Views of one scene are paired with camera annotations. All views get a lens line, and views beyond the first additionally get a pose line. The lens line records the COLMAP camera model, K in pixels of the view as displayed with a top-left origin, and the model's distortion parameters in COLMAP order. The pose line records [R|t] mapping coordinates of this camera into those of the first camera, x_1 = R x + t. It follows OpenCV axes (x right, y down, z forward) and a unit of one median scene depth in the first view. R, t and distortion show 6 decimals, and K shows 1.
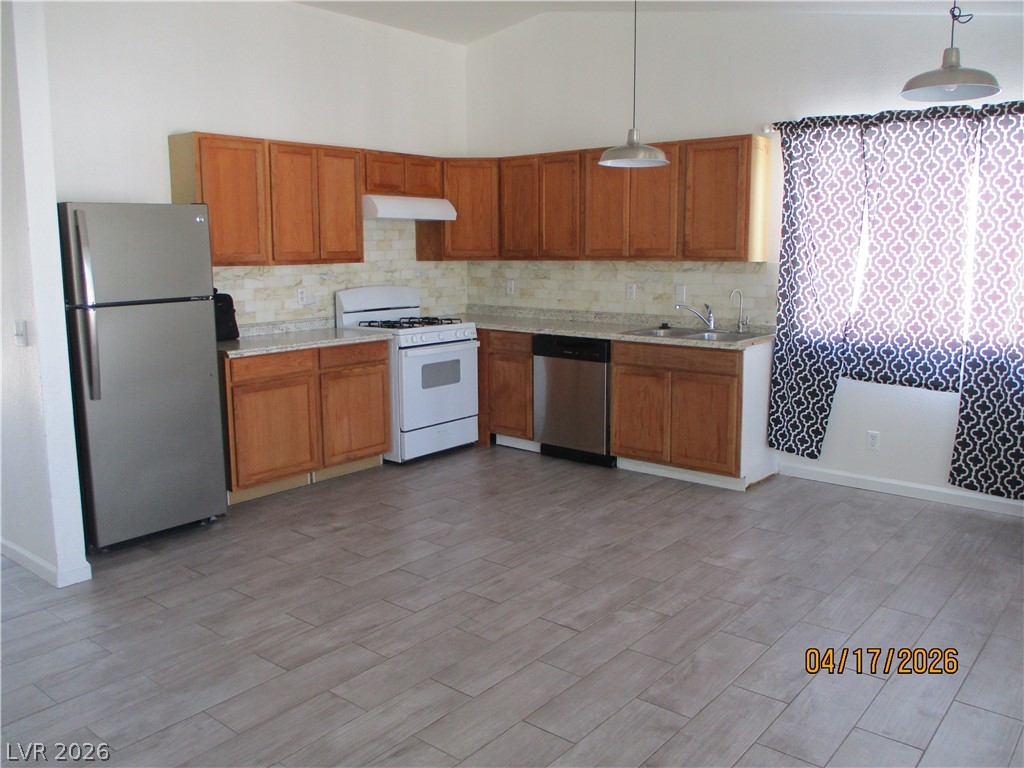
lens RADIAL K [[847.4, 0, 516.5], [0, 847.4, 382.8], [0, 0, 1]] dist [-0.051600, 0.031885]
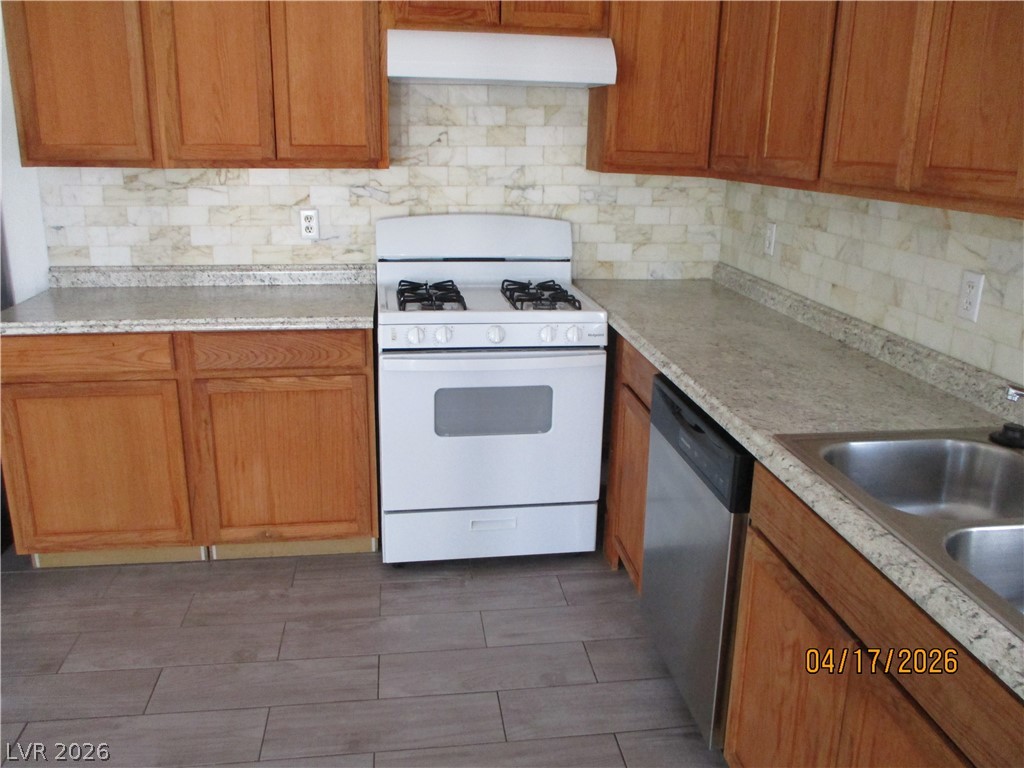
lens RADIAL K [[847.4, 0, 509.2], [0, 847.4, 383.1], [0, 0, 1]] dist [-0.051600, 0.031885]
pose [[0.739590, 0.209202, -0.639719, 0.223691], [-0.130720, 0.977016, 0.168378, -0.108806], [0.660241, -0.040907, 0.749939, 0.646390]]
